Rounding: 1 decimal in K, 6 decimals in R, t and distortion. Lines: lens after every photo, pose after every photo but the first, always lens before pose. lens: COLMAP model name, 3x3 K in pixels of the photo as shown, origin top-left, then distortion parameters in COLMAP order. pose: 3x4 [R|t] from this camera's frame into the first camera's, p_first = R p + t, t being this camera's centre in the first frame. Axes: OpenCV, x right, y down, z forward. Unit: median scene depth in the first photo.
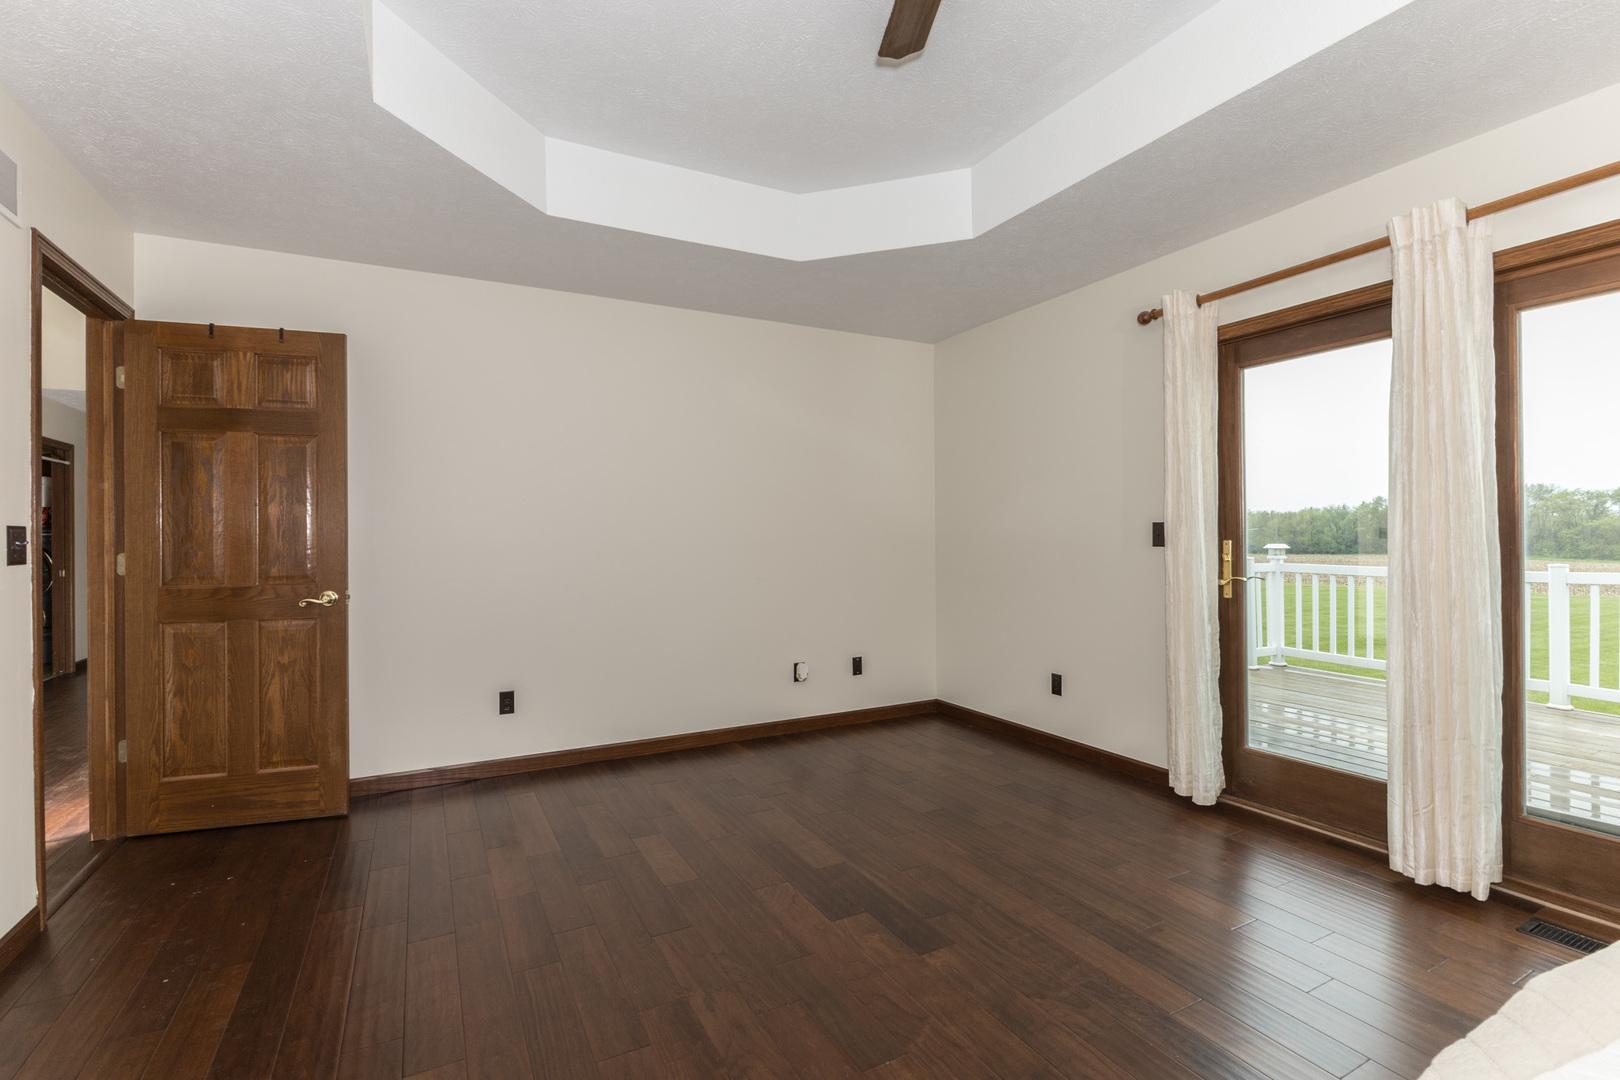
lens RADIAL K [[718.5, 0, 805.5], [0, 718.5, 535.8], [0, 0, 1]] dist [-0.001481, -0.007474]
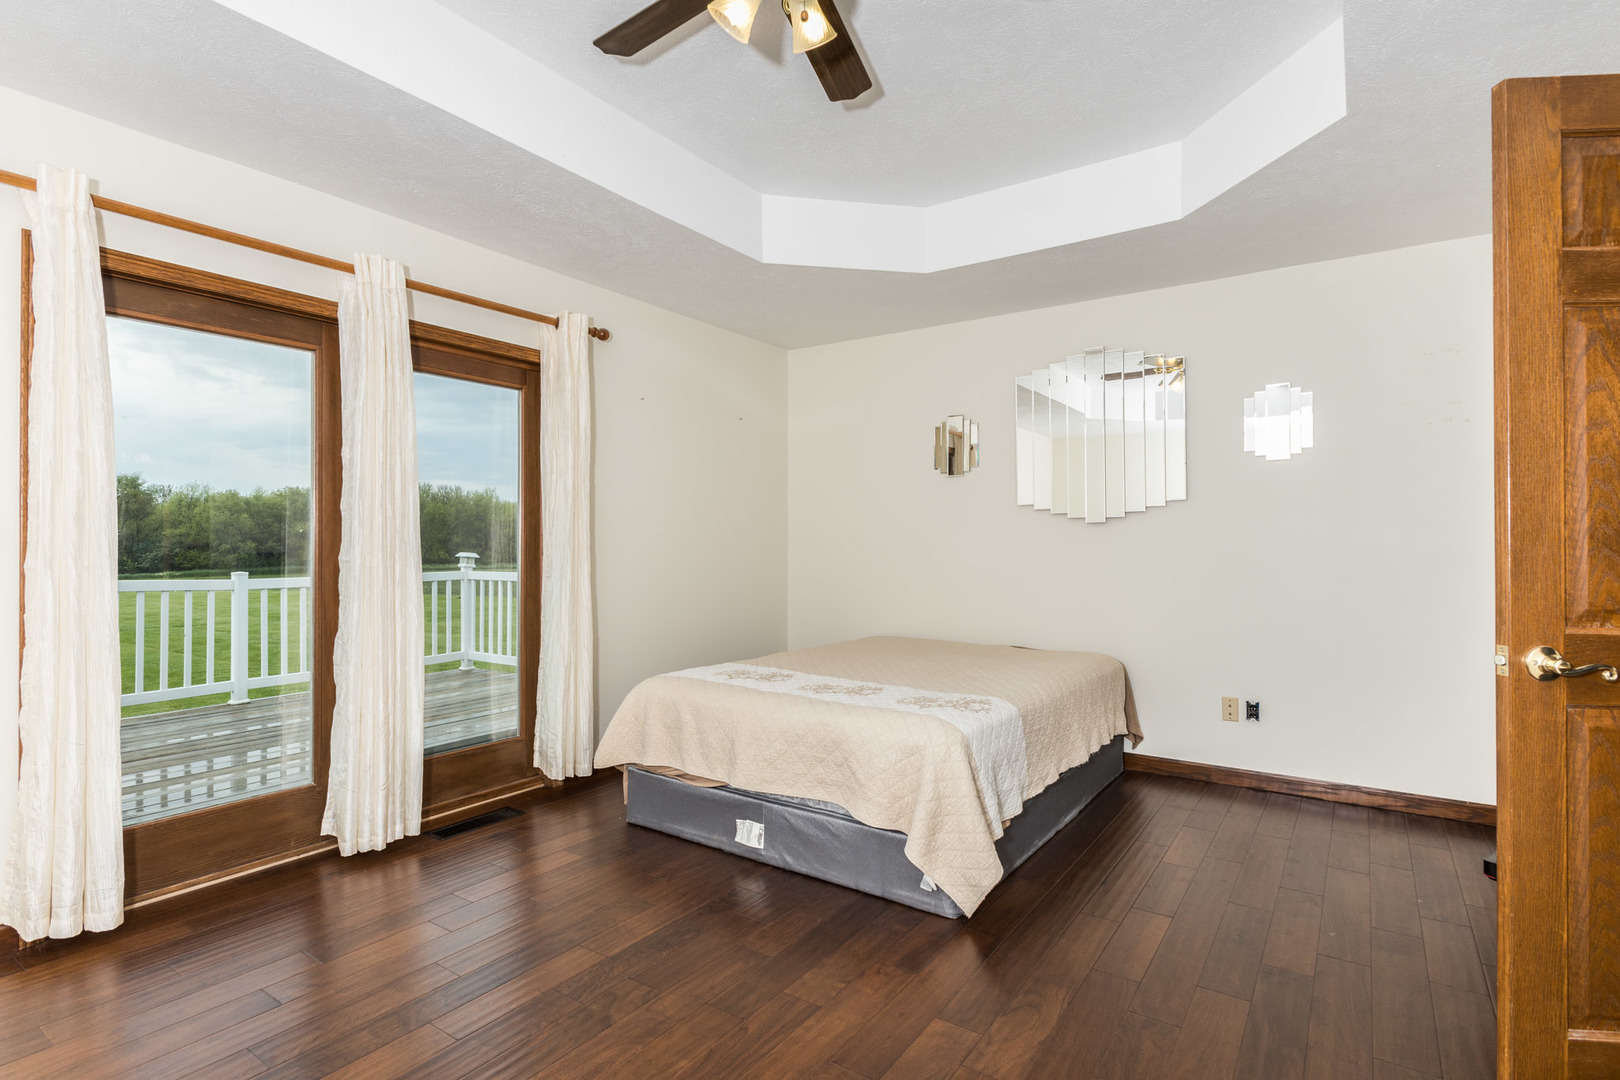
lens RADIAL K [[795.5, 0, 833.9], [0, 795.5, 541.0], [0, 0, 1]] dist [0.011238, -0.000365]
pose [[-0.474998, 0.005488, 0.879970, -0.524985], [-0.005817, 0.999939, -0.009376, 0.000783], [-0.879968, -0.009572, -0.474937, 0.843581]]
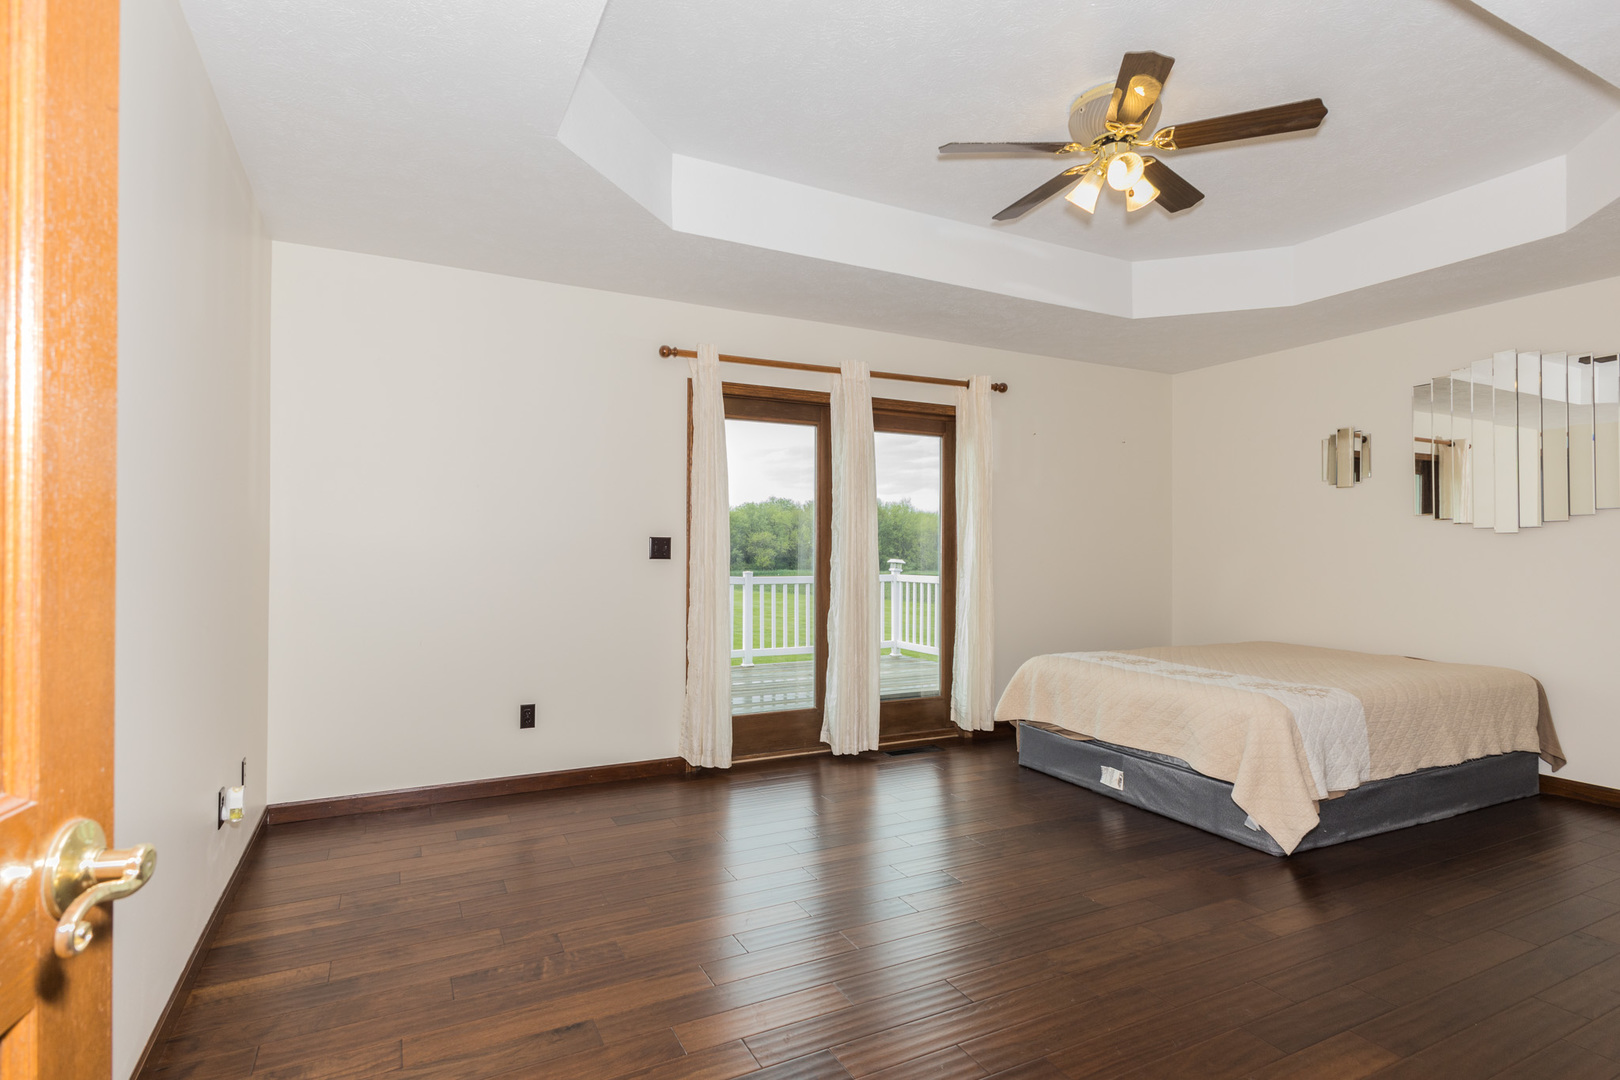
lens RADIAL K [[845.8, 0, 810.0], [0, 845.8, 540.0], [0, 0, 1]] dist [0.000964, 0.000001]
pose [[0.022211, 0.016430, 0.999618, -0.997586], [-0.012990, 0.999785, -0.016144, 0.003911], [-0.999669, -0.012627, 0.022420, 0.923209]]
